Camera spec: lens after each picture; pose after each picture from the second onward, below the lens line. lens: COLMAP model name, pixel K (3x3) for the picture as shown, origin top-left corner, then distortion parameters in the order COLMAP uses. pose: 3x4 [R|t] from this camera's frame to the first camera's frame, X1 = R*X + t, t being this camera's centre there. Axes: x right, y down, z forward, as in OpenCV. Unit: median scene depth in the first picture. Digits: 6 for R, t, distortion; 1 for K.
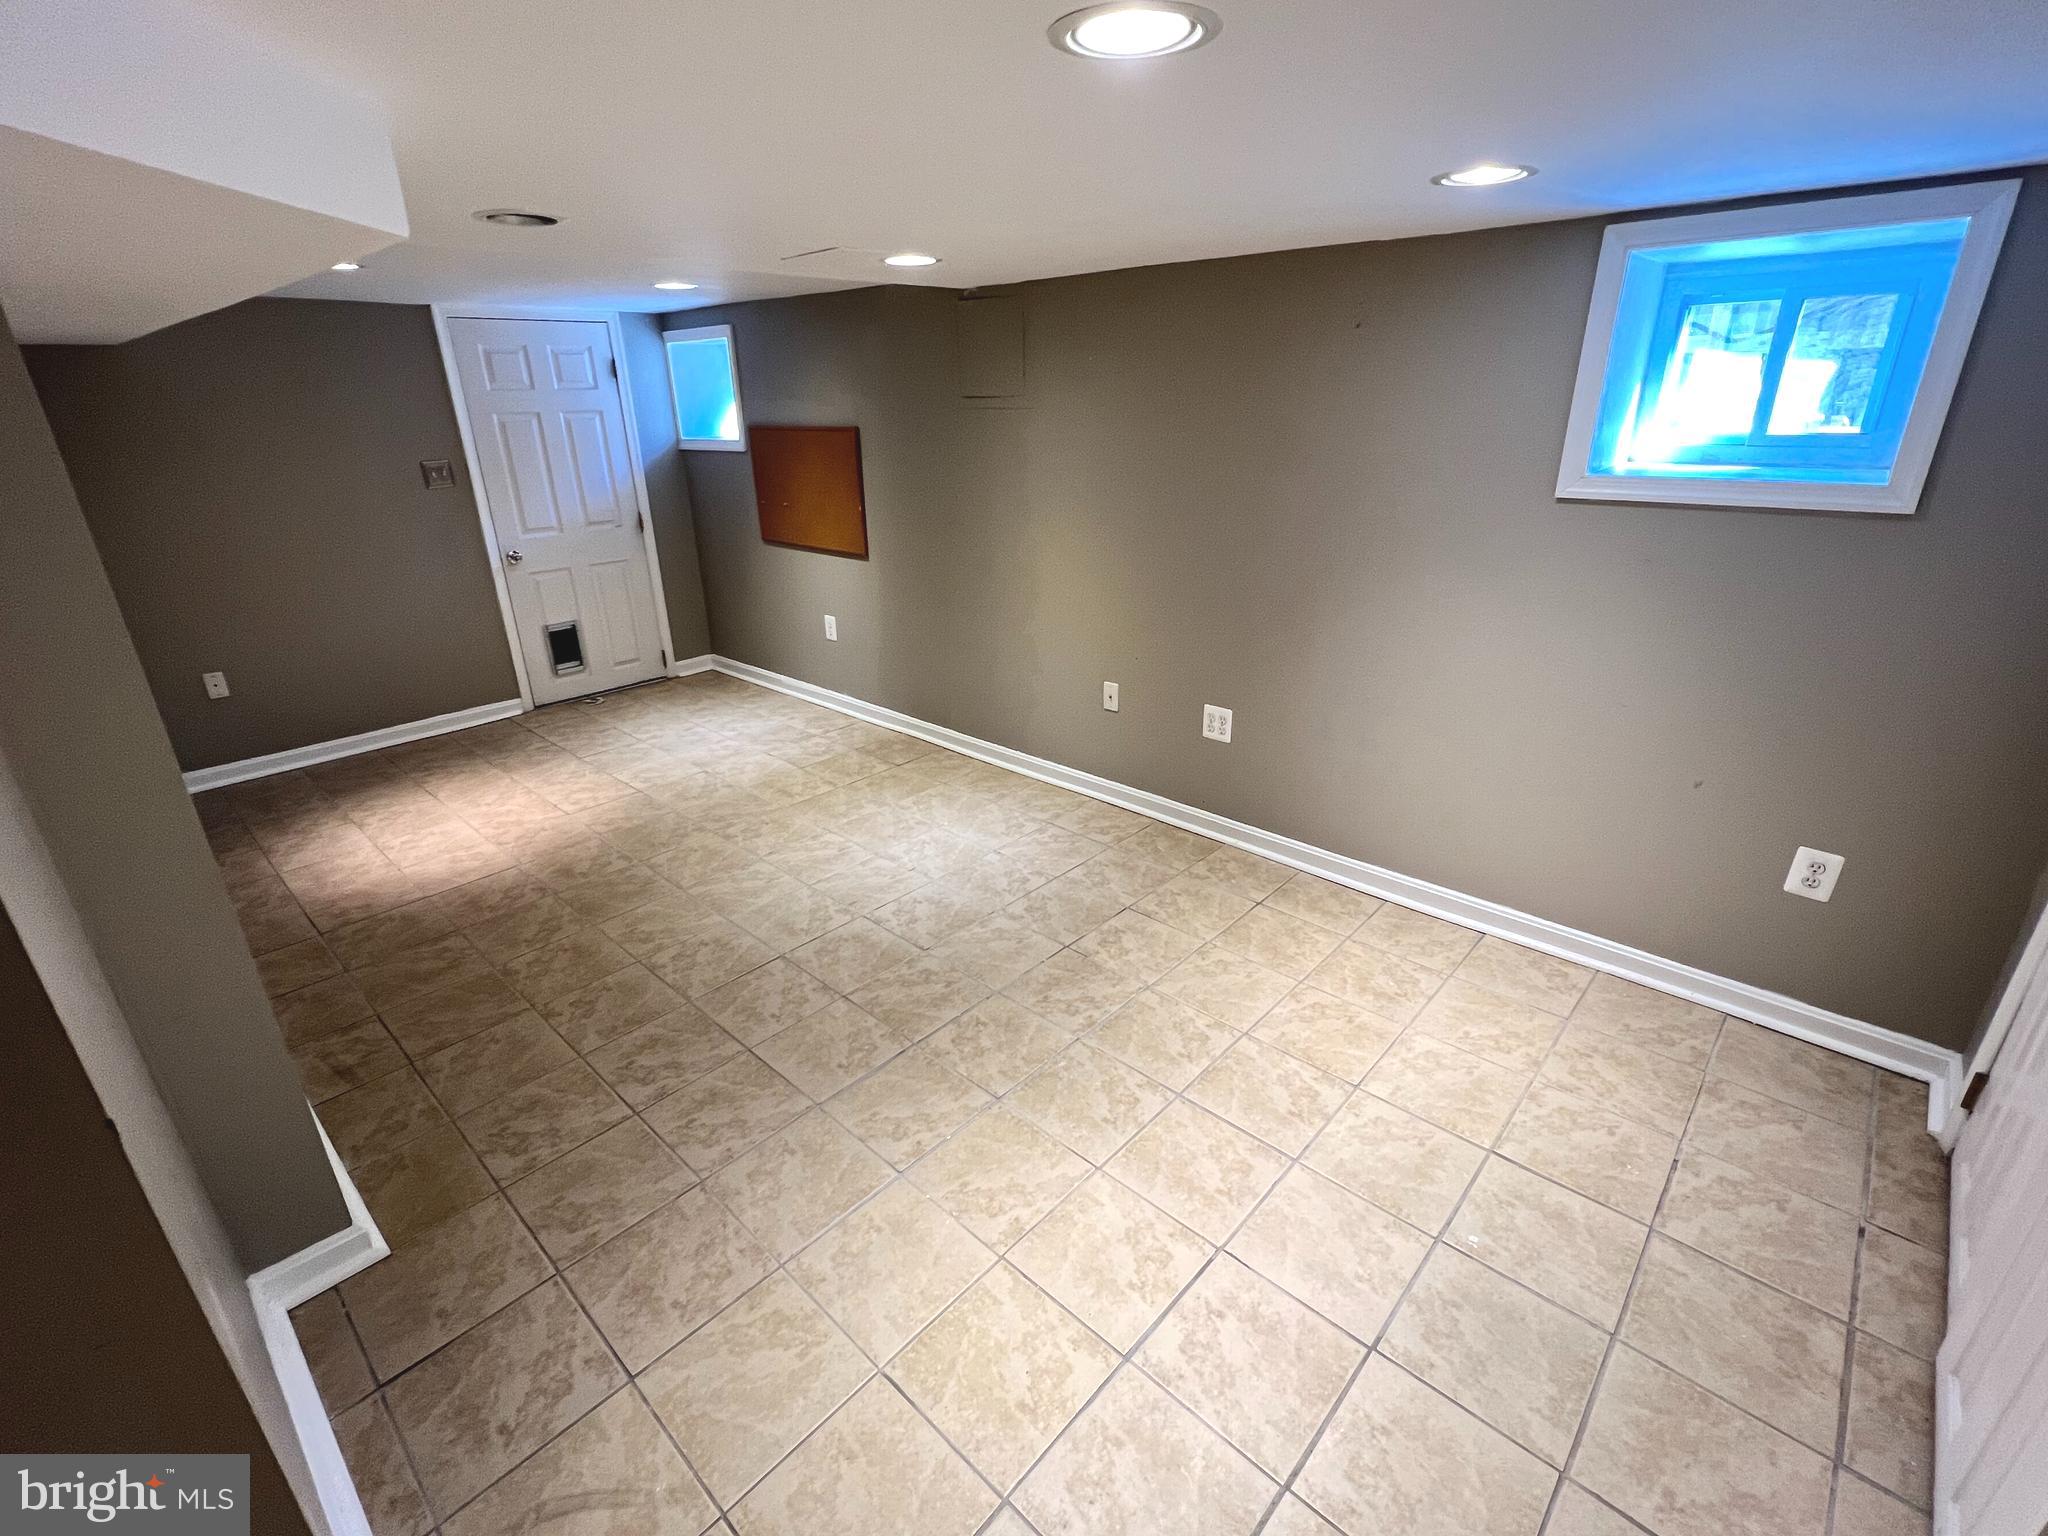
lens RADIAL K [[927.4, 0, 1023.5], [0, 927.4, 768.6], [0, 0, 1]] dist [0.000382, 0.000375]
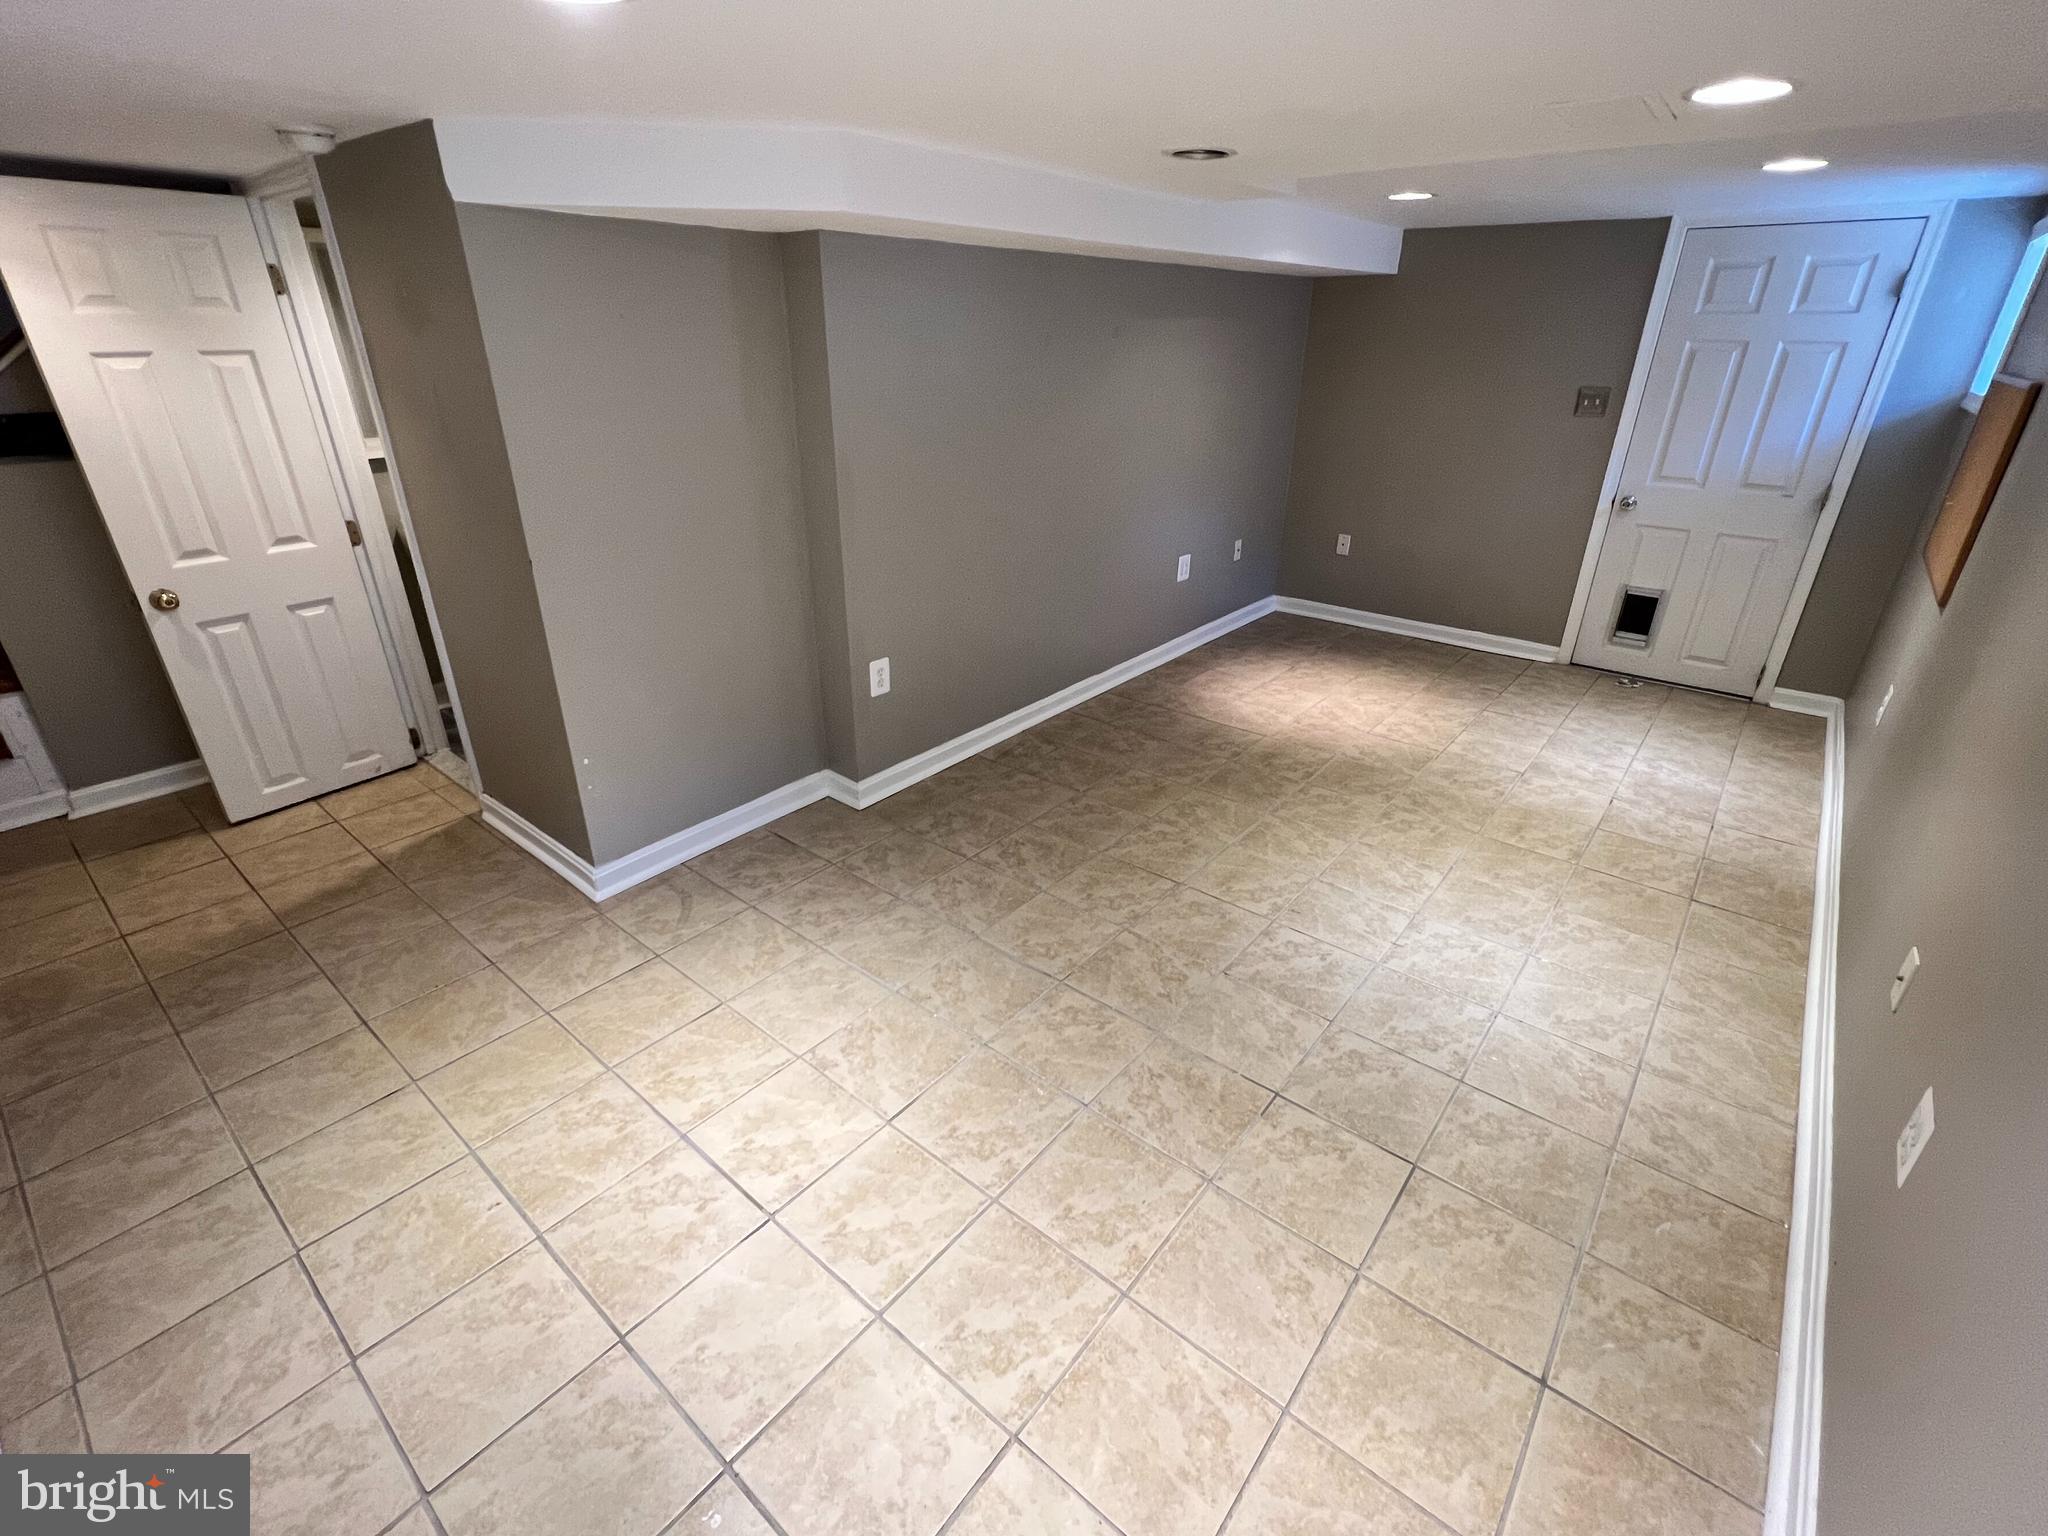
lens RADIAL K [[927.4, 0, 1020.3], [0, 927.4, 763.8], [0, 0, 1]] dist [0.000382, 0.000375]
pose [[0.056622, 0.441677, -0.895386, 0.523723], [-0.384225, 0.837393, 0.388773, -0.212813], [0.921502, 0.322016, 0.217118, 0.515410]]
